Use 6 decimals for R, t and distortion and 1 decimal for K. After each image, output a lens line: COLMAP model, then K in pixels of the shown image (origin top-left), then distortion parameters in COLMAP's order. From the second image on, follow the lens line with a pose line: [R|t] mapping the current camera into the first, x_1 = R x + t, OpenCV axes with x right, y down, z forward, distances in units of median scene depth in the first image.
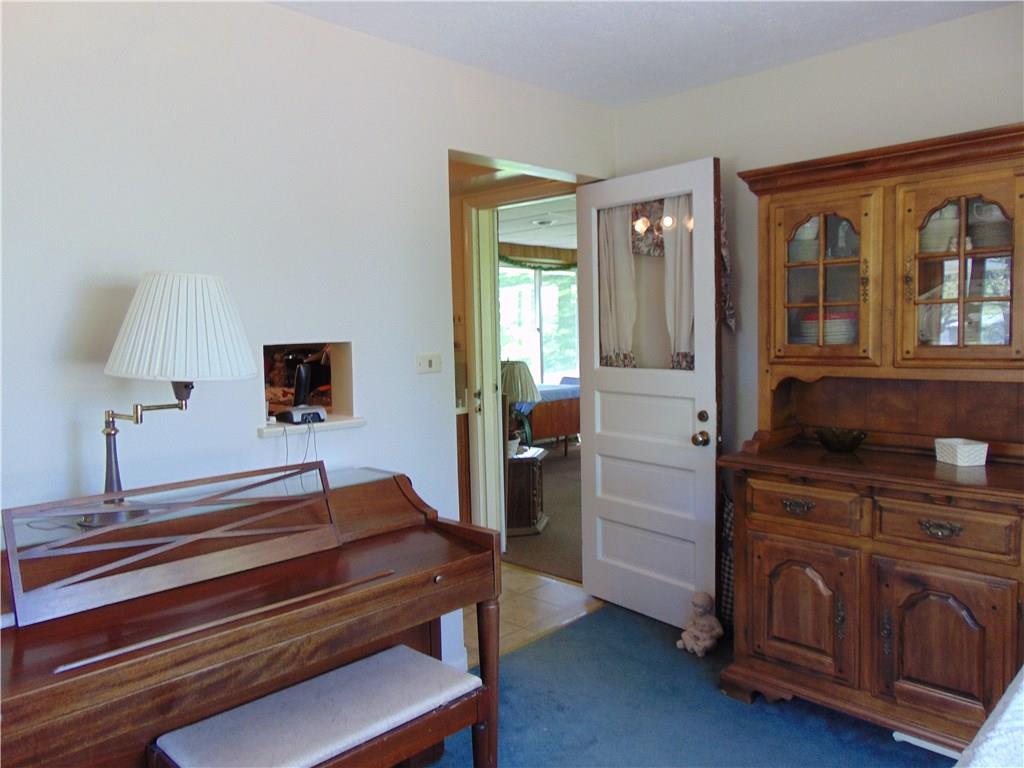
lens RADIAL K [[767.8, 0, 512.9], [0, 767.8, 387.2], [0, 0, 1]] dist [-0.022161, 0.030279]
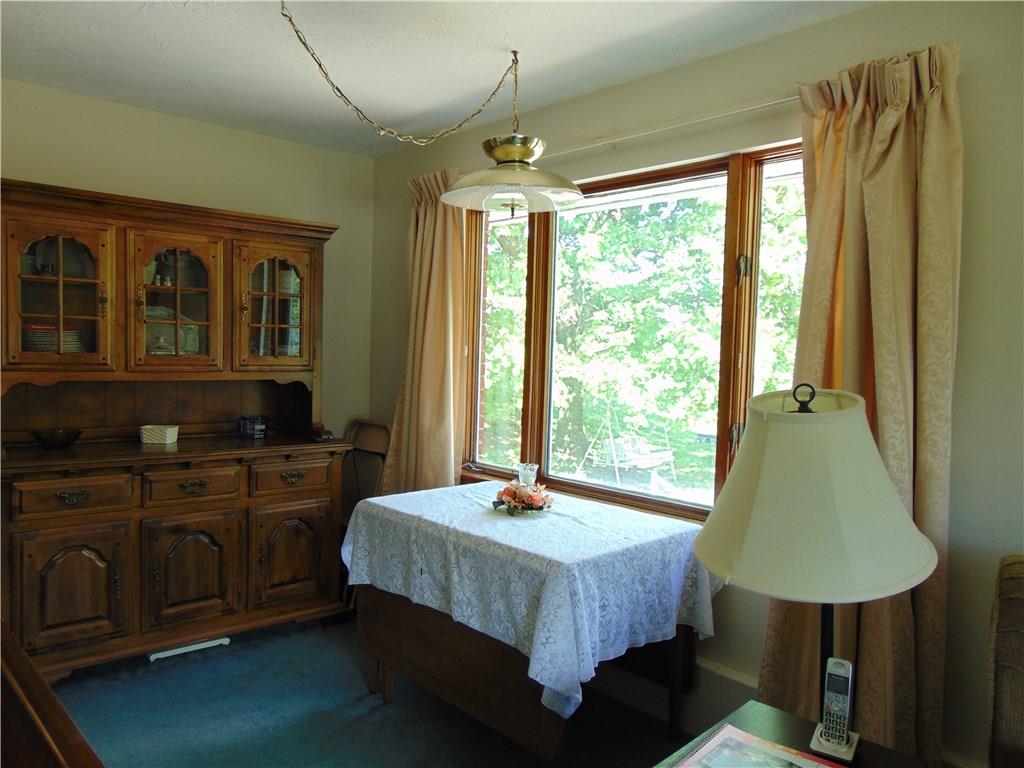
lens RADIAL K [[767.8, 0, 515.5], [0, 767.8, 384.5], [0, 0, 1]] dist [-0.022161, 0.030279]
pose [[0.048729, -0.025021, 0.998499, -0.721647], [0.042967, 0.998813, 0.022932, -0.006339], [-0.997887, 0.041785, 0.049747, 0.301392]]
